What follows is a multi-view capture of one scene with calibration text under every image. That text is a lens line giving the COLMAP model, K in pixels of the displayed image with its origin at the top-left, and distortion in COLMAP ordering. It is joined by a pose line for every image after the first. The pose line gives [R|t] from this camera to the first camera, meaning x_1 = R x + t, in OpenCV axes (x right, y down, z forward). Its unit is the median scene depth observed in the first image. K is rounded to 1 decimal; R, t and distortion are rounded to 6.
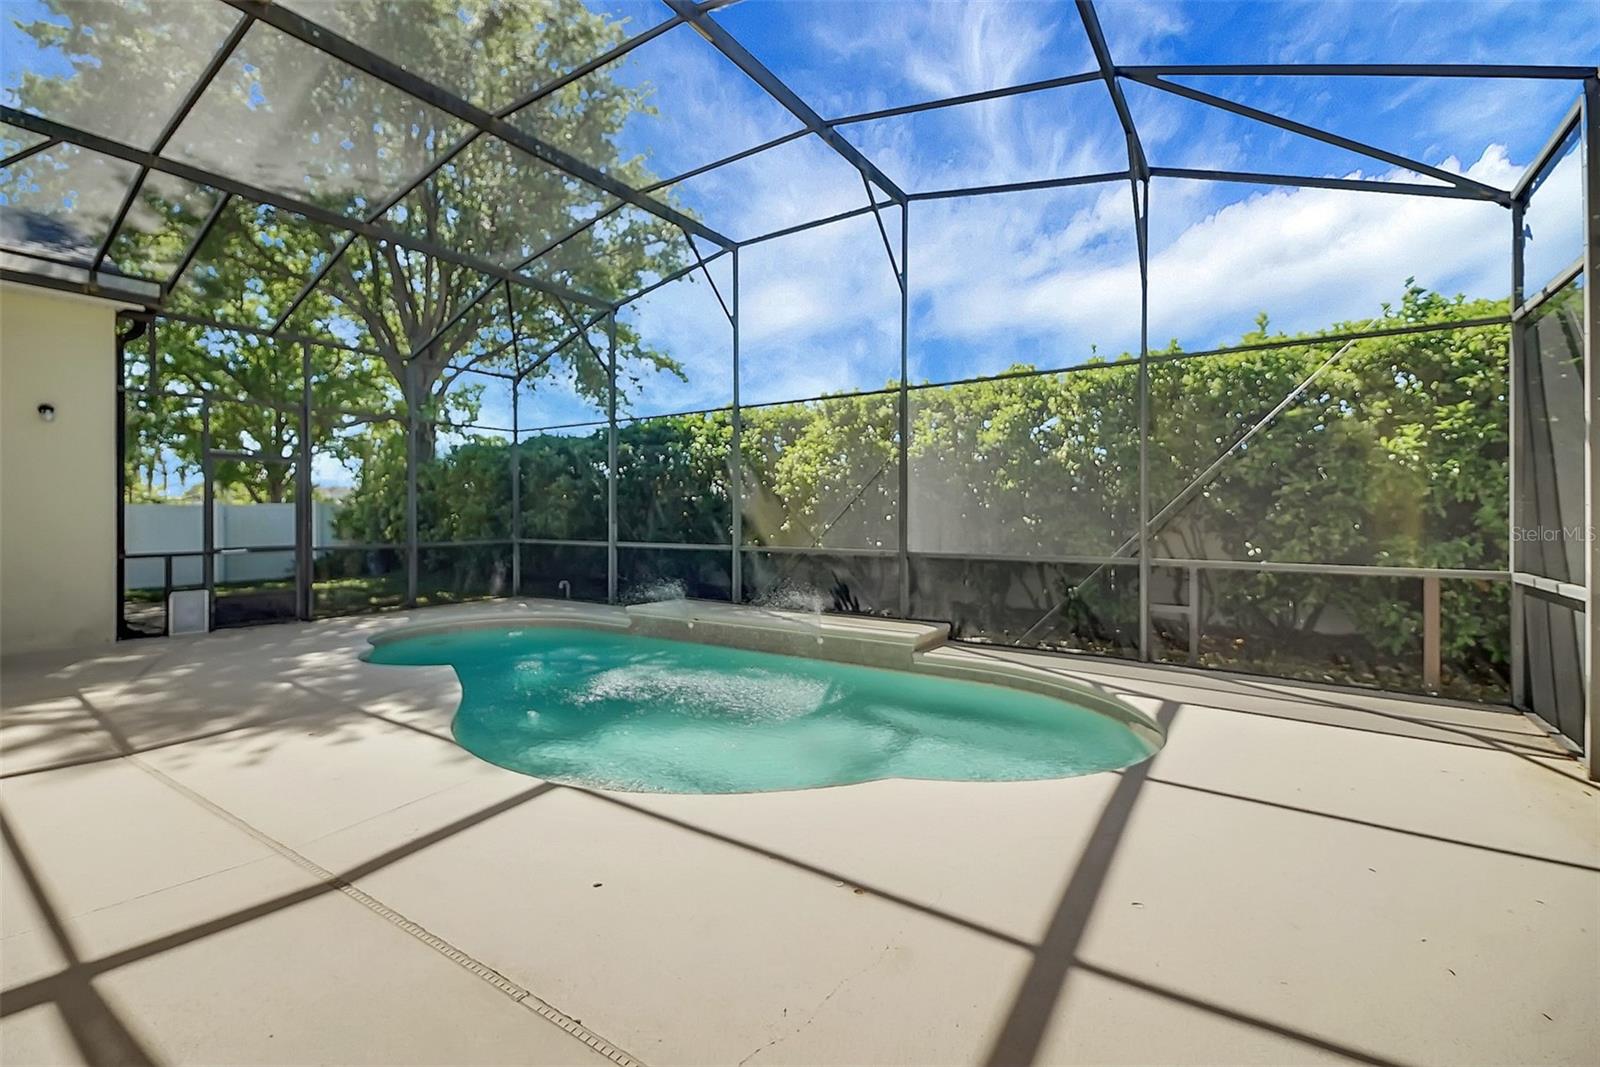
lens RADIAL K [[708.1, 0, 806.6], [0, 708.1, 530.0], [0, 0, 1]] dist [0.021426, -0.004212]
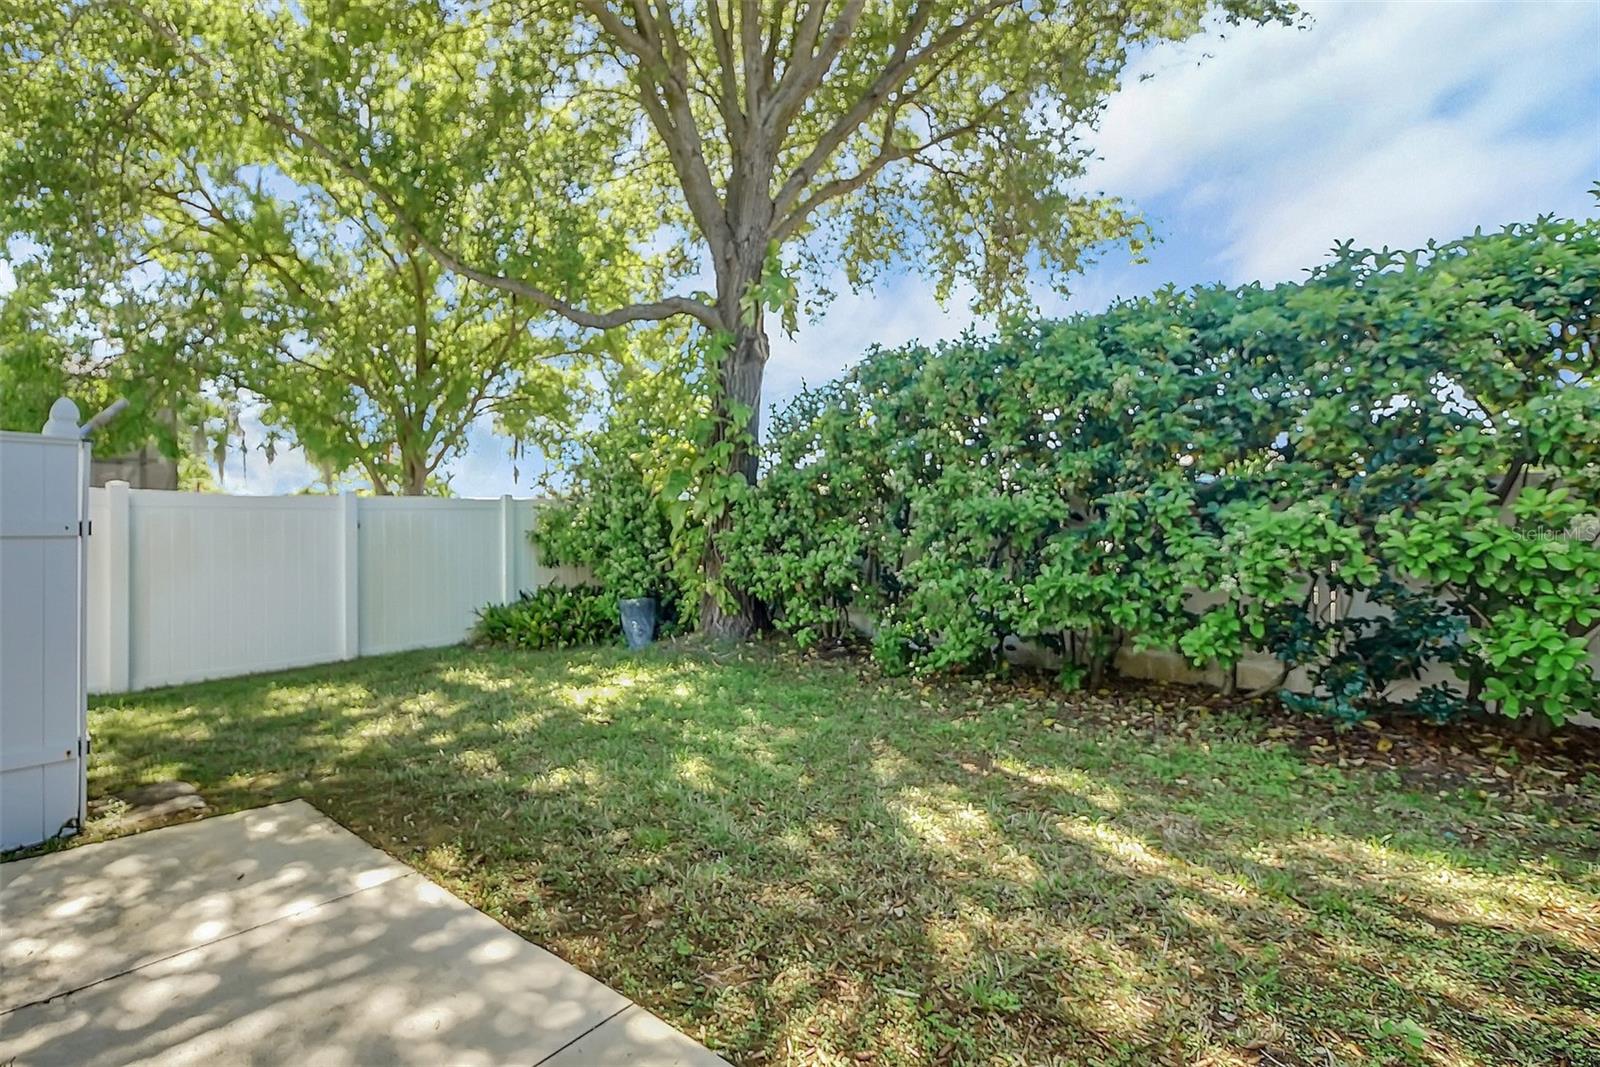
lens RADIAL K [[708.1, 0, 798.8], [0, 708.1, 531.8], [0, 0, 1]] dist [0.021426, -0.004212]
pose [[0.995819, -0.000906, -0.091343, -0.428483], [0.000570, 0.999993, -0.003707, -0.010295], [0.091346, 0.003639, 0.995813, 0.507214]]
